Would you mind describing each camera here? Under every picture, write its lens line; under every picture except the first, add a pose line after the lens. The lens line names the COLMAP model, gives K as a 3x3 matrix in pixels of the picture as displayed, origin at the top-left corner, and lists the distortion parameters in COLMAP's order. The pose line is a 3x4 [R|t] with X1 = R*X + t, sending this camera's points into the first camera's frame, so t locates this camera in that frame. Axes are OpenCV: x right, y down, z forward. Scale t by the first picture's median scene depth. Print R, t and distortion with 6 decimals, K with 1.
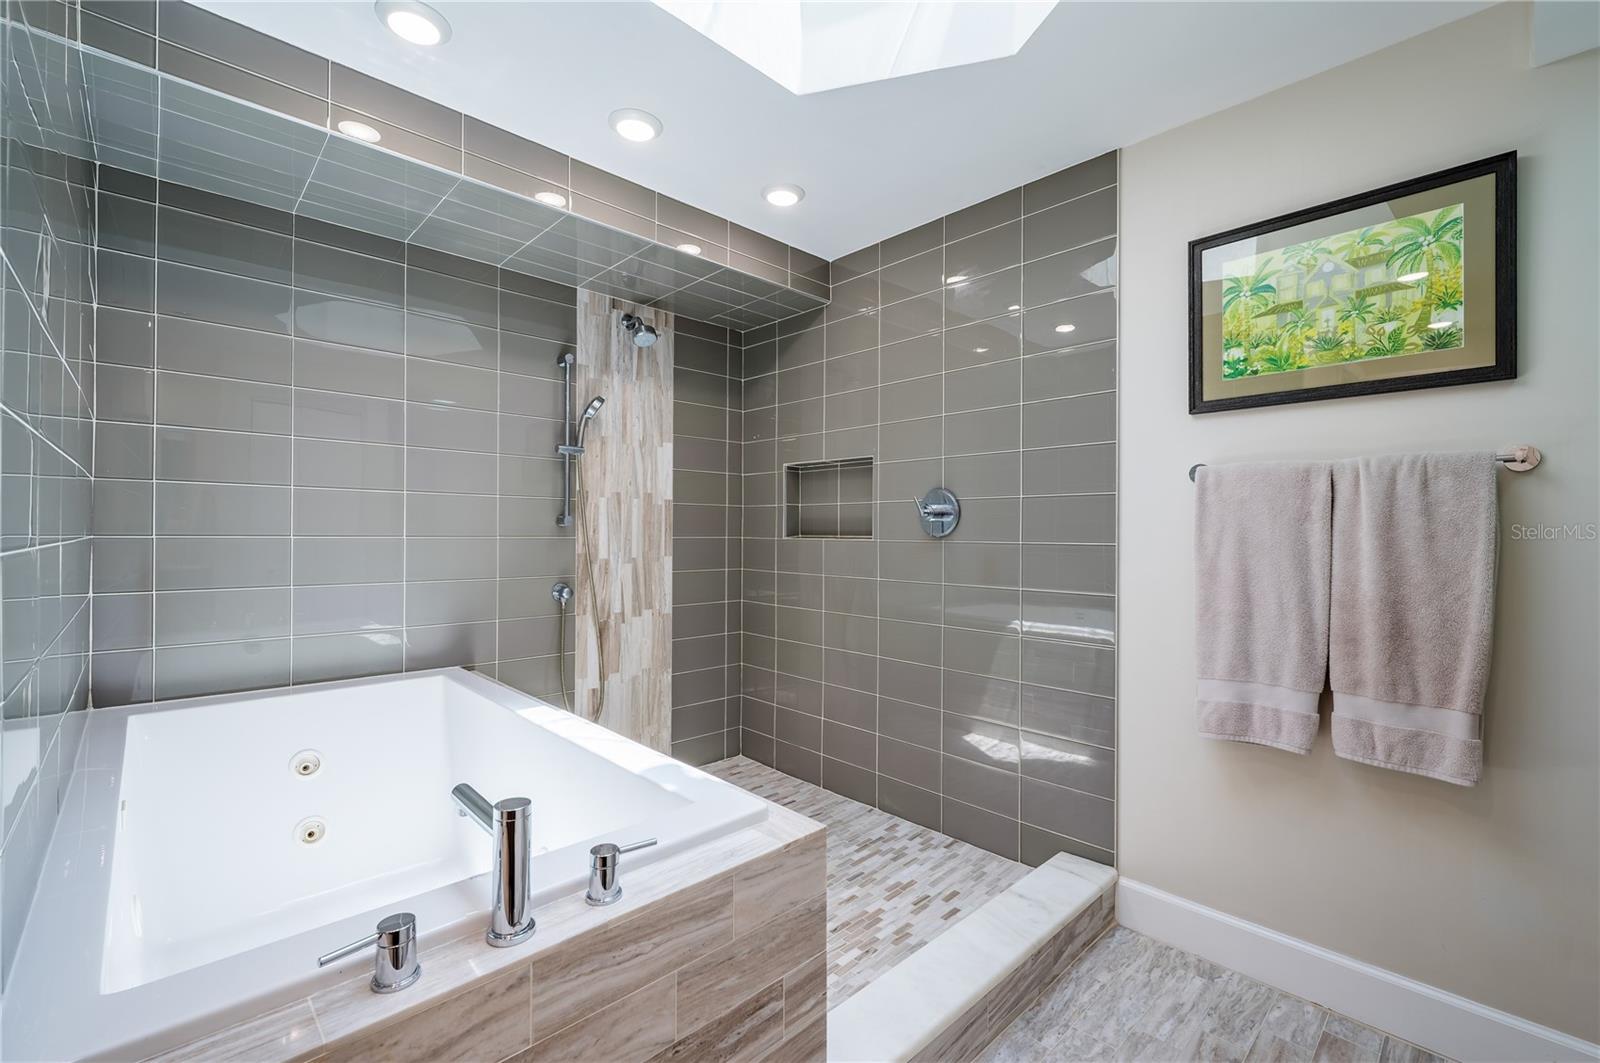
lens RADIAL K [[686.3, 0, 797.0], [0, 686.3, 530.5], [0, 0, 1]] dist [0.009574, -0.003218]
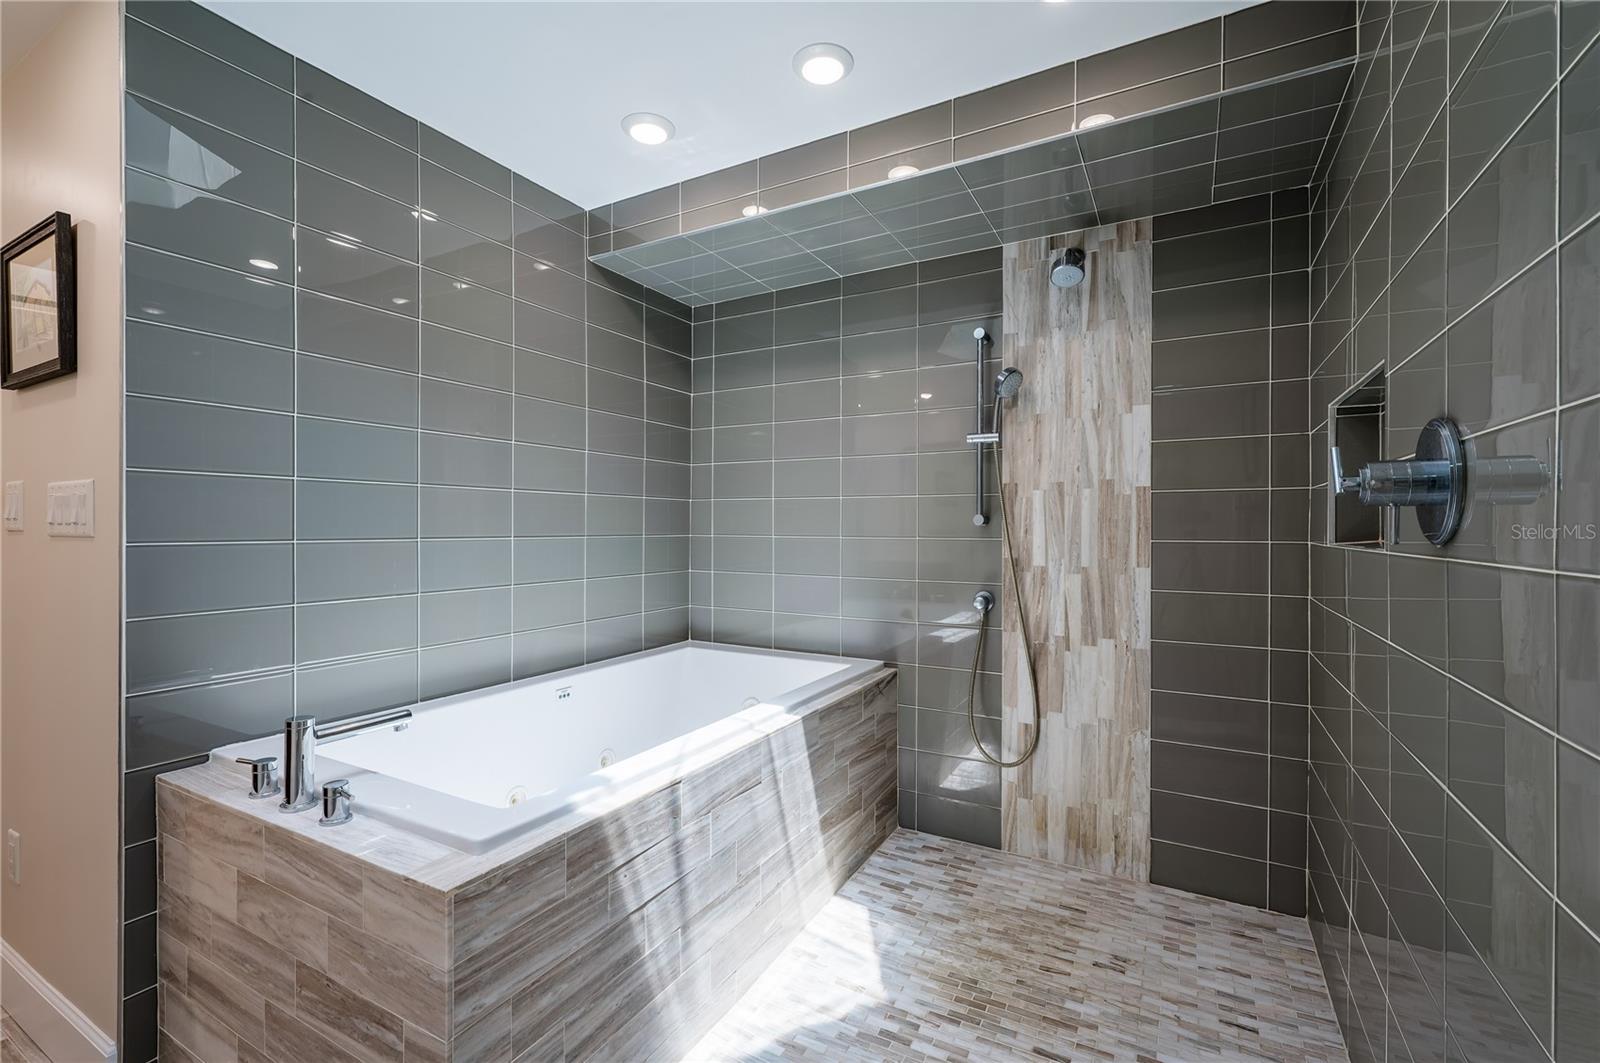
lens RADIAL K [[686.3, 0, 794.6], [0, 686.3, 530.9], [0, 0, 1]] dist [0.009574, -0.003218]
pose [[0.296292, -0.002285, -0.955095, 0.389730], [0.001721, 0.999997, -0.001859, 0.000898], [0.955096, -0.001093, 0.296295, 0.472173]]
